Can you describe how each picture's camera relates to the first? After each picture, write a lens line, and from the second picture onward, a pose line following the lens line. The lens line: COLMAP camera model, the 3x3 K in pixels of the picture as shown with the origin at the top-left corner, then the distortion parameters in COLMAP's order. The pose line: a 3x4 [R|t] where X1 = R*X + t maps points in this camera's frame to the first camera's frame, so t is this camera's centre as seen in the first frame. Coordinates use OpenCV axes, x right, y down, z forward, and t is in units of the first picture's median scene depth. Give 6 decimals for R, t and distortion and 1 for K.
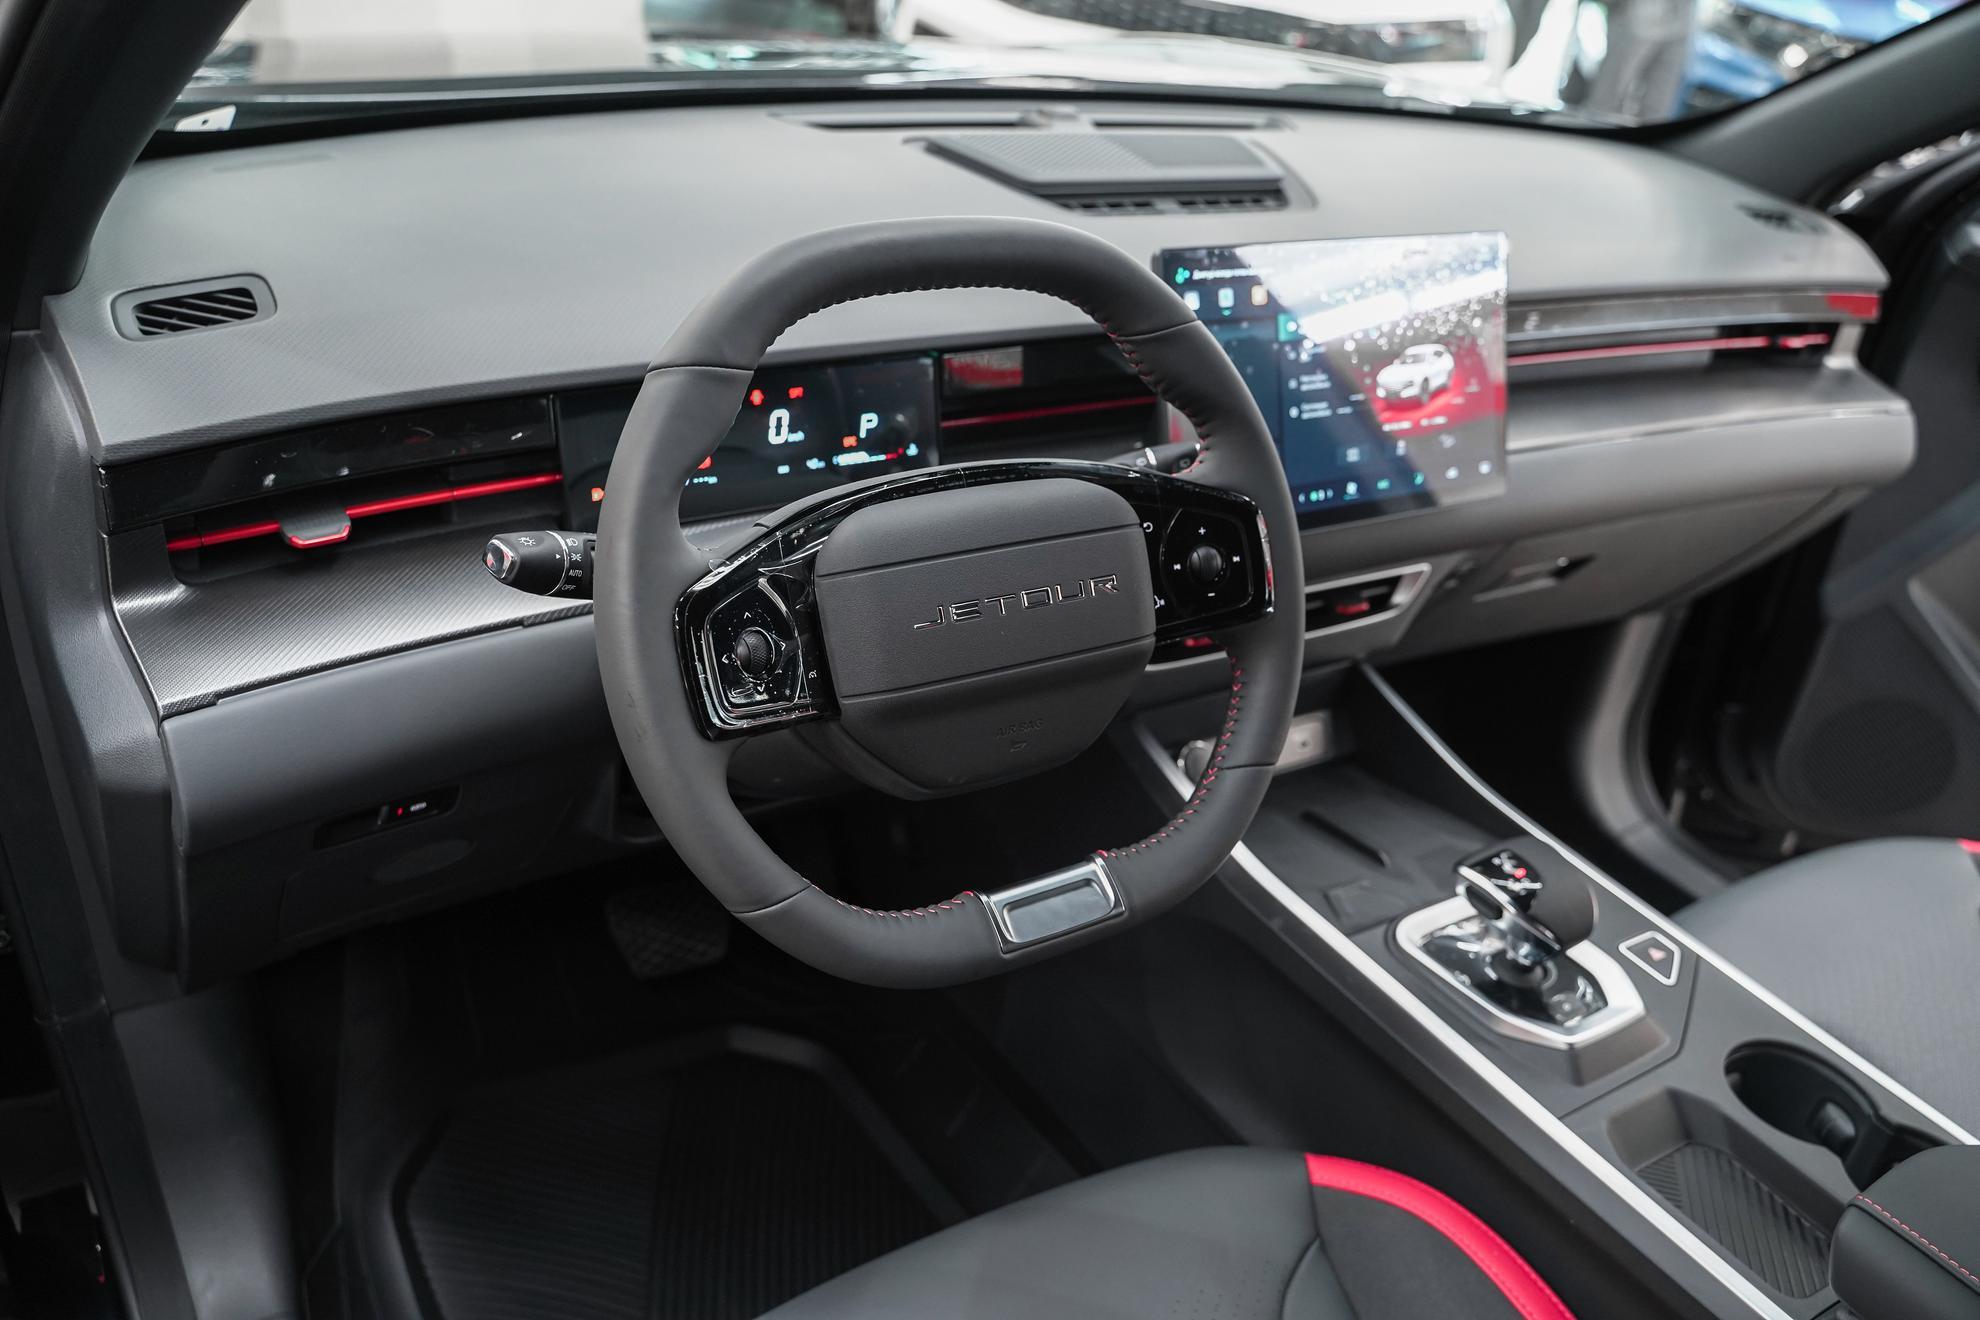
lens RADIAL K [[1593.9, 0, 990.0], [0, 1593.9, 660.0], [0, 0, 1]] dist [-0.113100, 0.087173]
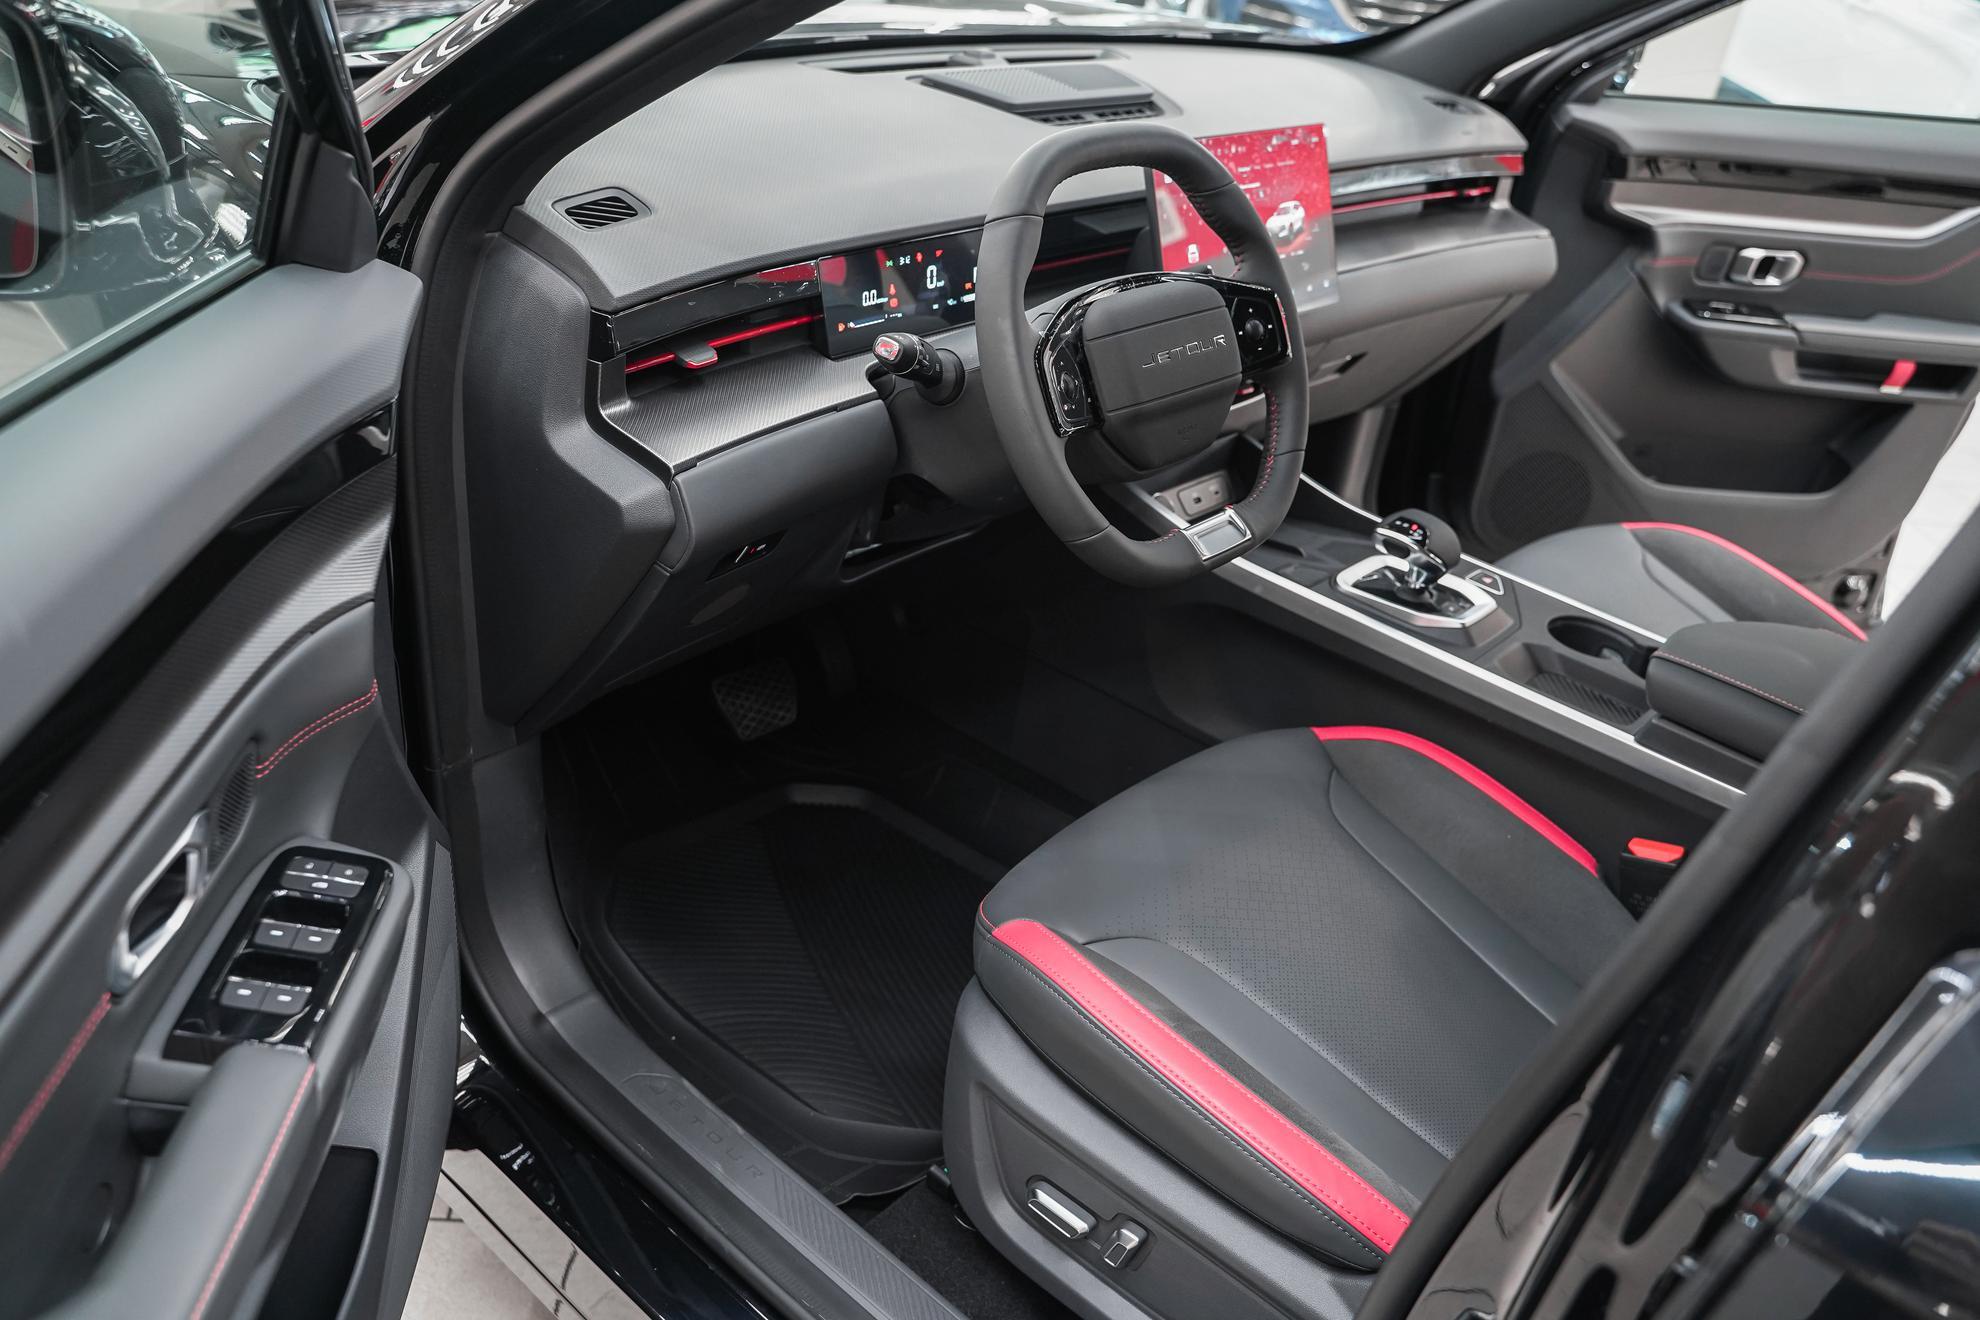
lens RADIAL K [[1593.9, 0, 990.0], [0, 1593.9, 660.0], [0, 0, 1]] dist [-0.113100, 0.087173]
pose [[0.960146, -0.135473, 0.244473, -0.415176], [0.125435, 0.990506, 0.056250, 0.109115], [-0.249772, -0.023343, 0.968023, -0.373659]]
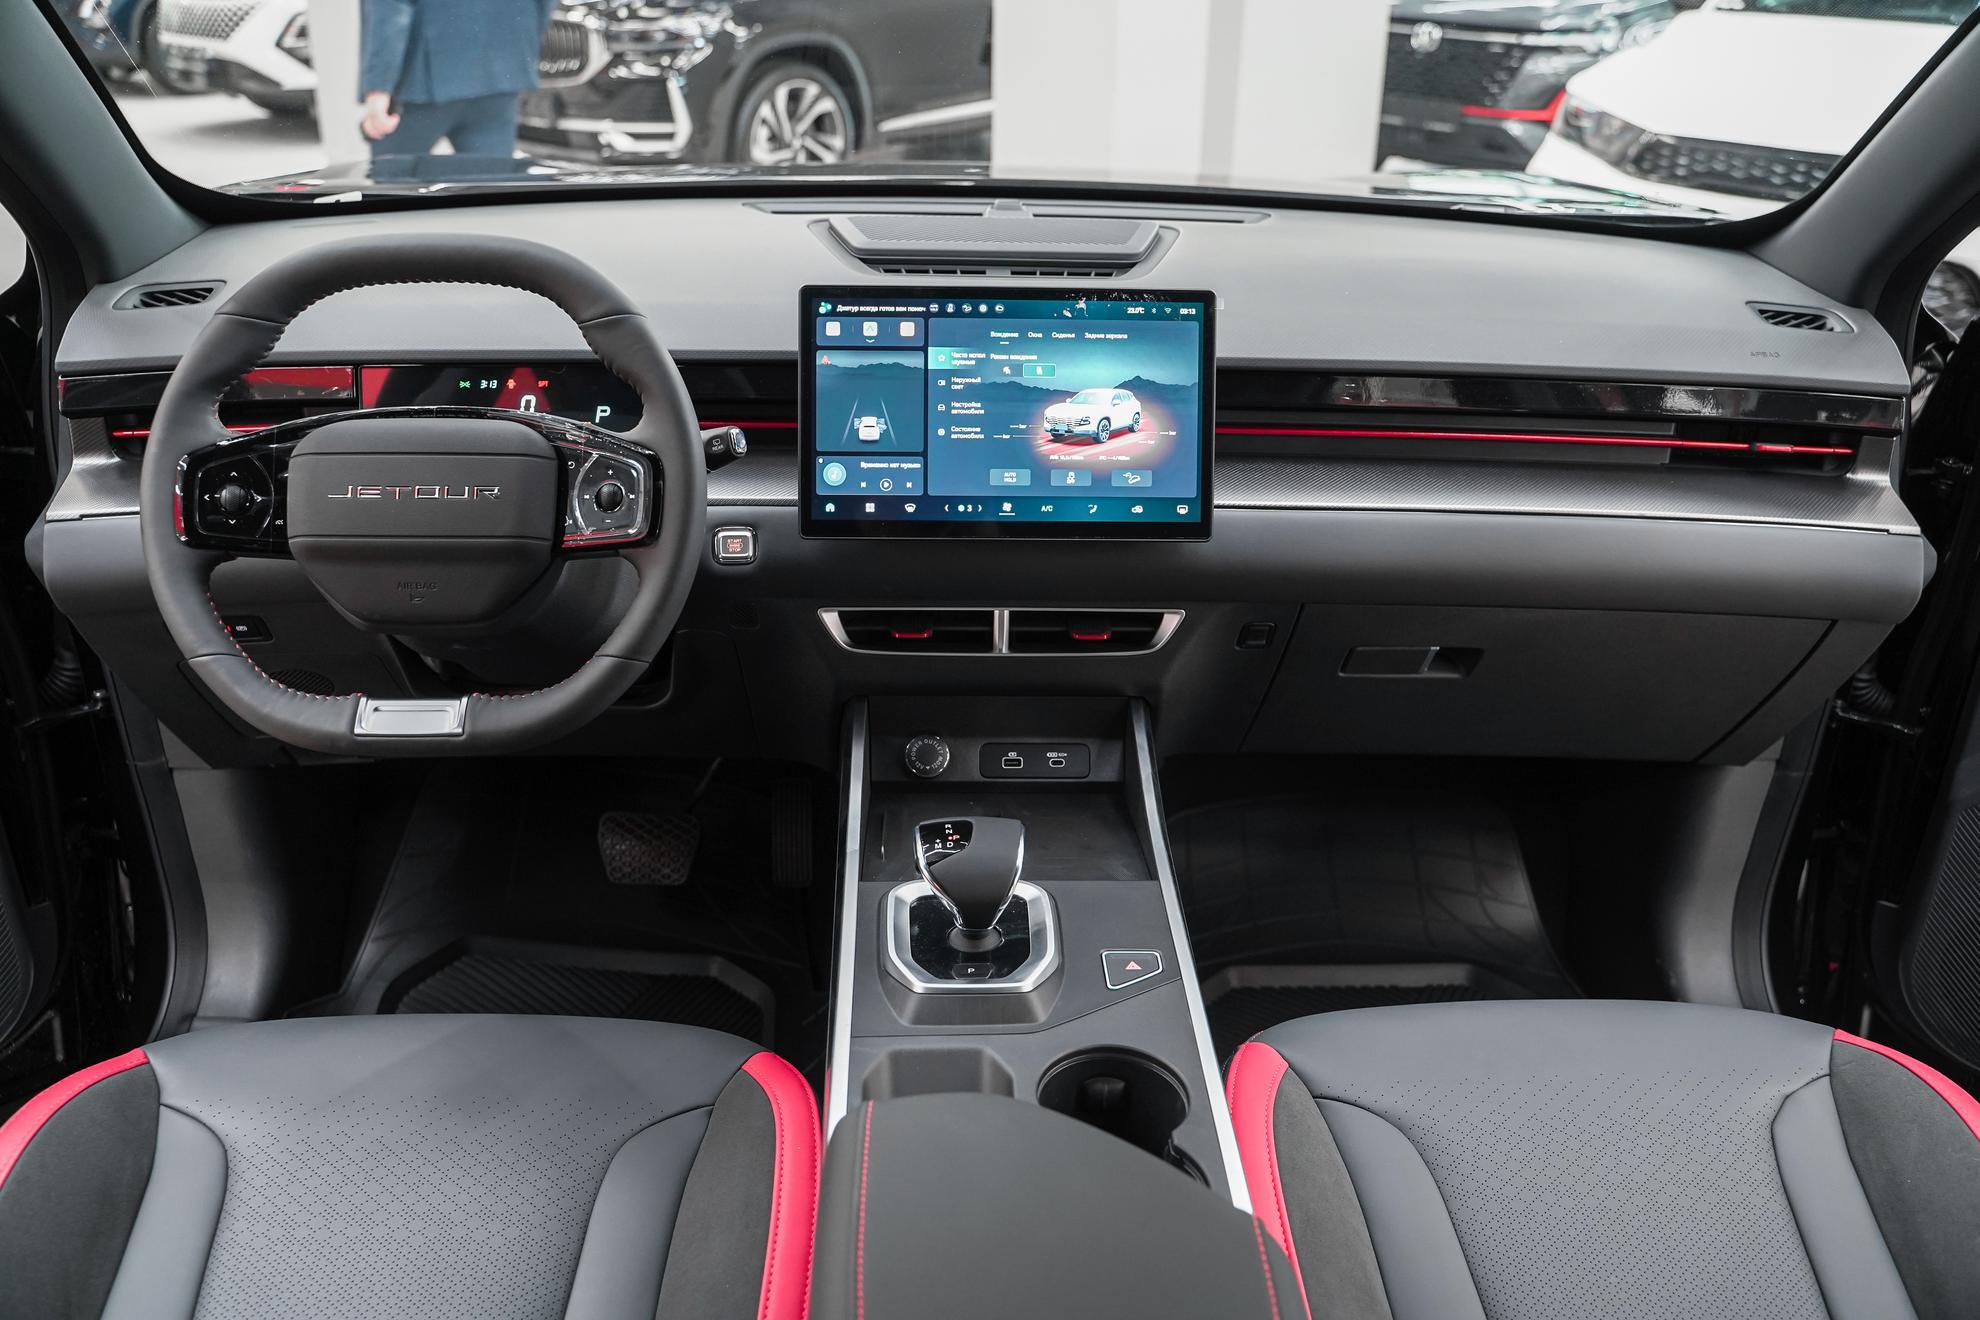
lens RADIAL K [[1593.9, 0, 990.0], [0, 1593.9, 660.0], [0, 0, 1]] dist [-0.113100, 0.087173]
pose [[0.864041, 0.125318, -0.487573, 0.770333], [-0.178996, 0.981708, -0.064881, 0.072235], [0.470524, 0.143333, 0.870668, 0.028253]]
